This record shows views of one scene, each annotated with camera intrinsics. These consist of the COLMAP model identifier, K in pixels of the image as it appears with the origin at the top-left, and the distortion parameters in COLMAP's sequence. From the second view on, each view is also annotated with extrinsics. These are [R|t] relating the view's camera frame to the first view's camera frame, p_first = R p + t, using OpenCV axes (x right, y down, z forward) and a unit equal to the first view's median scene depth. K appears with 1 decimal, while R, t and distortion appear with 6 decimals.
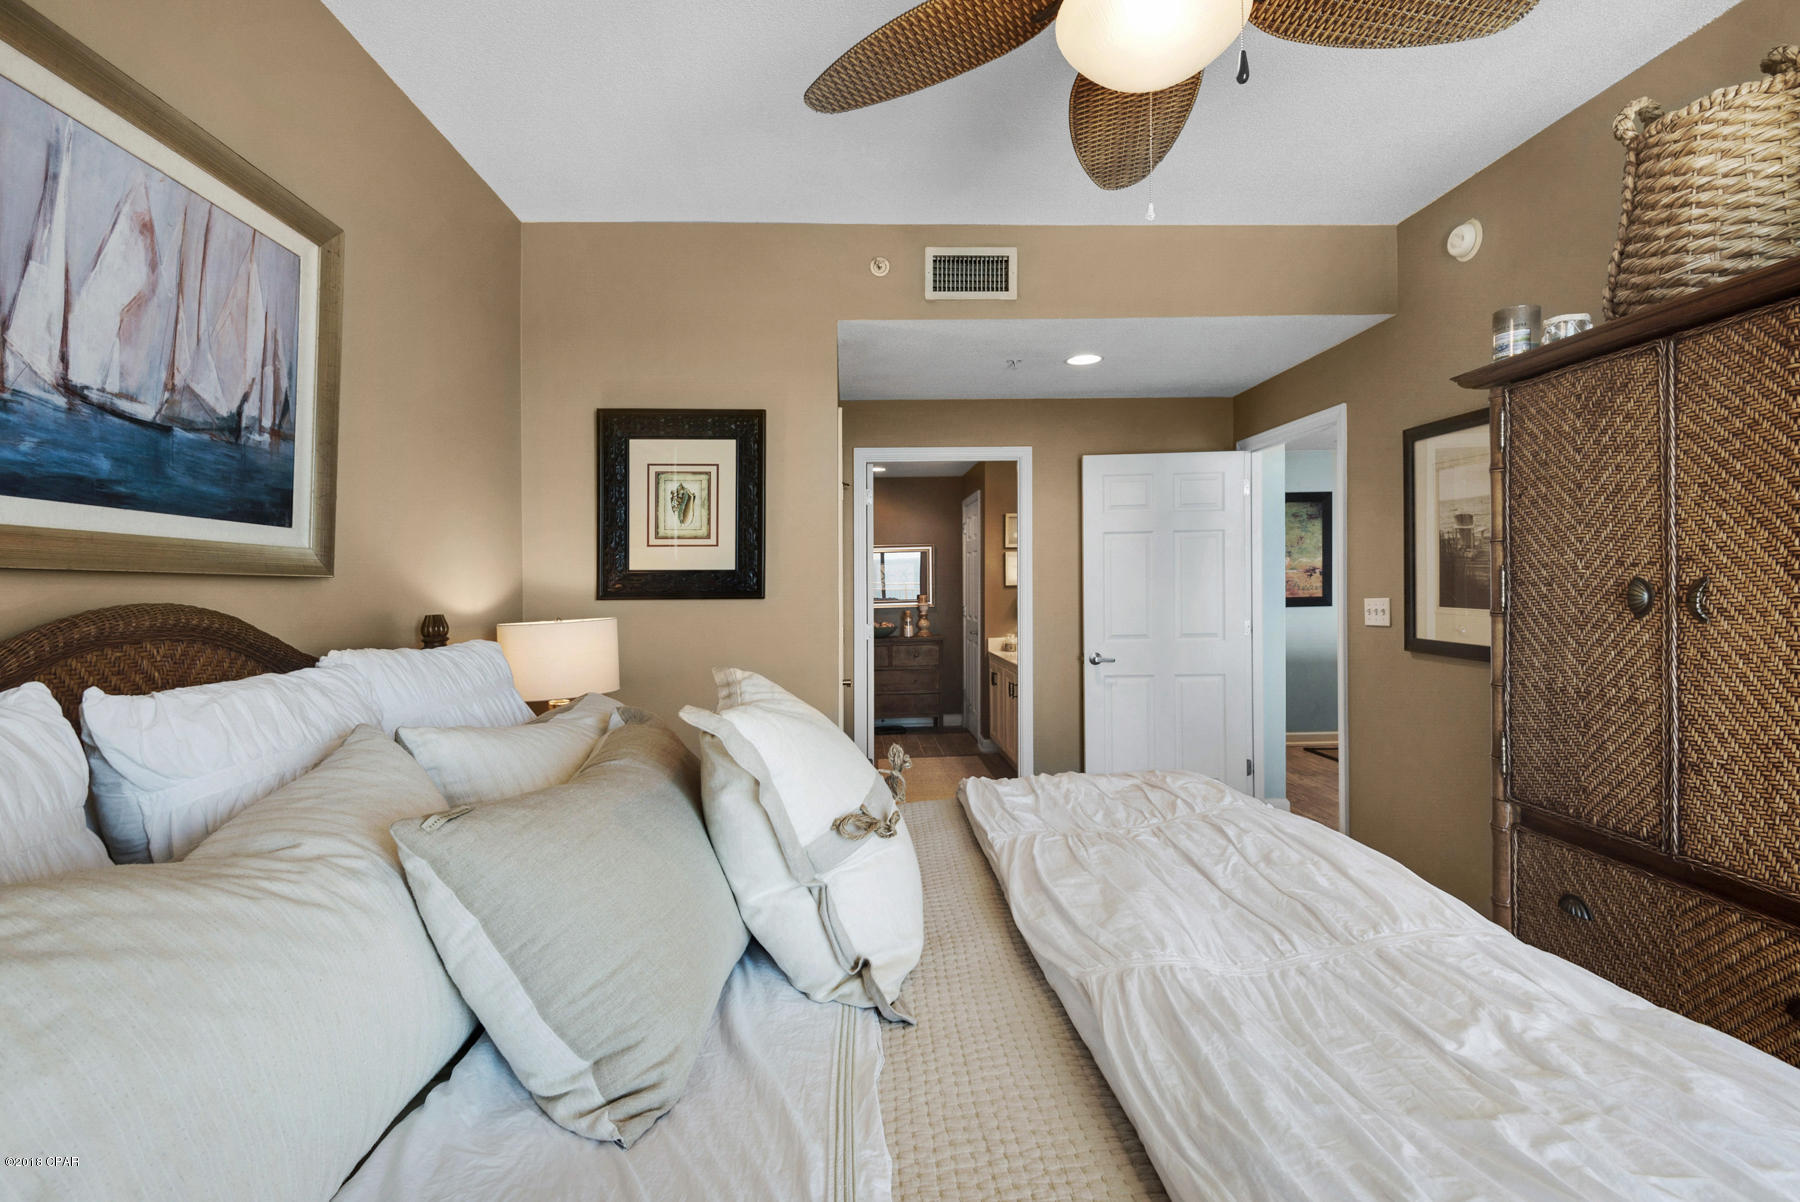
lens RADIAL K [[808.1, 0, 900.0], [0, 808.1, 601.0], [0, 0, 1]] dist [-0.002177, -0.000216]
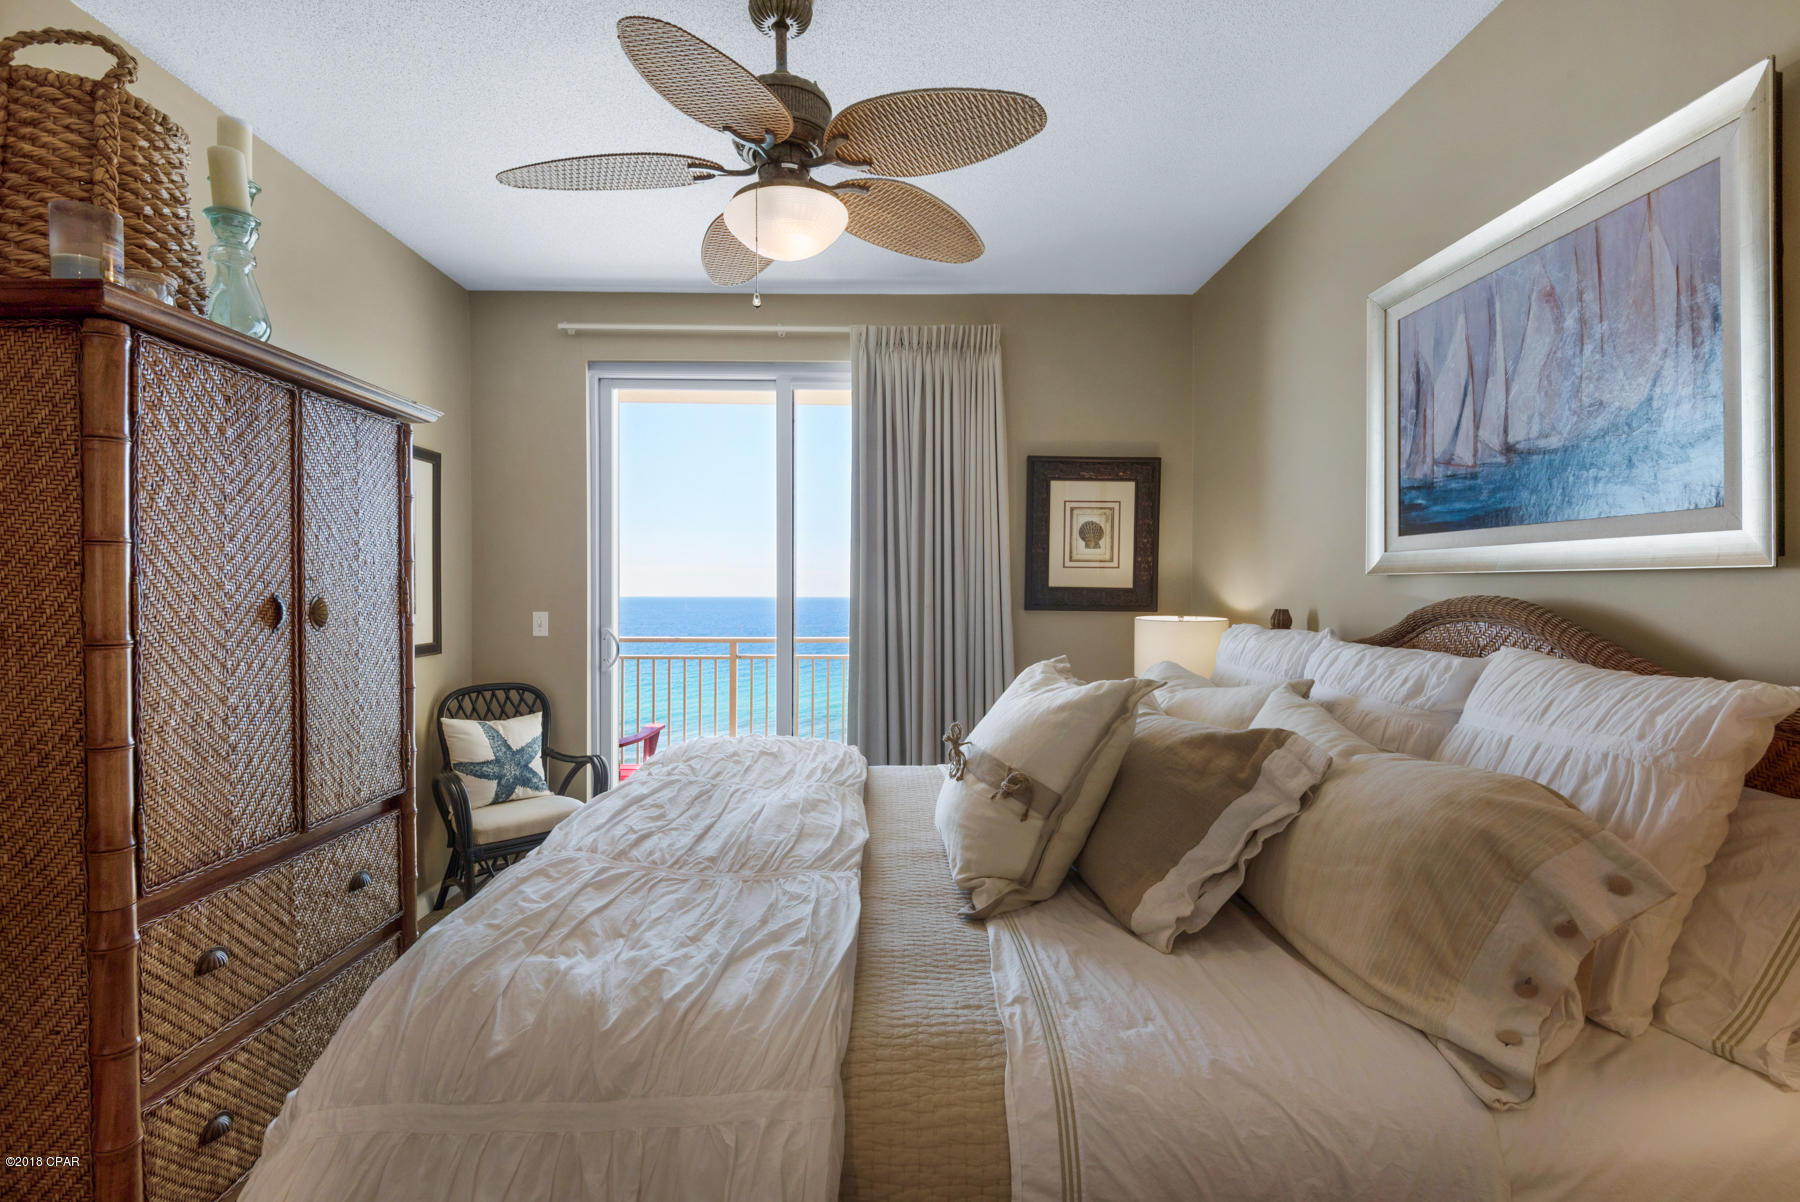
lens RADIAL K [[824.7, 0, 900.0], [0, 824.7, 601.0], [0, 0, 1]] dist [0.016279, -0.017893]
pose [[-0.998949, 0.024485, 0.038756, 0.044398], [0.026024, 0.998872, 0.039723, -0.075135], [-0.037739, 0.040689, -0.998459, 2.630756]]
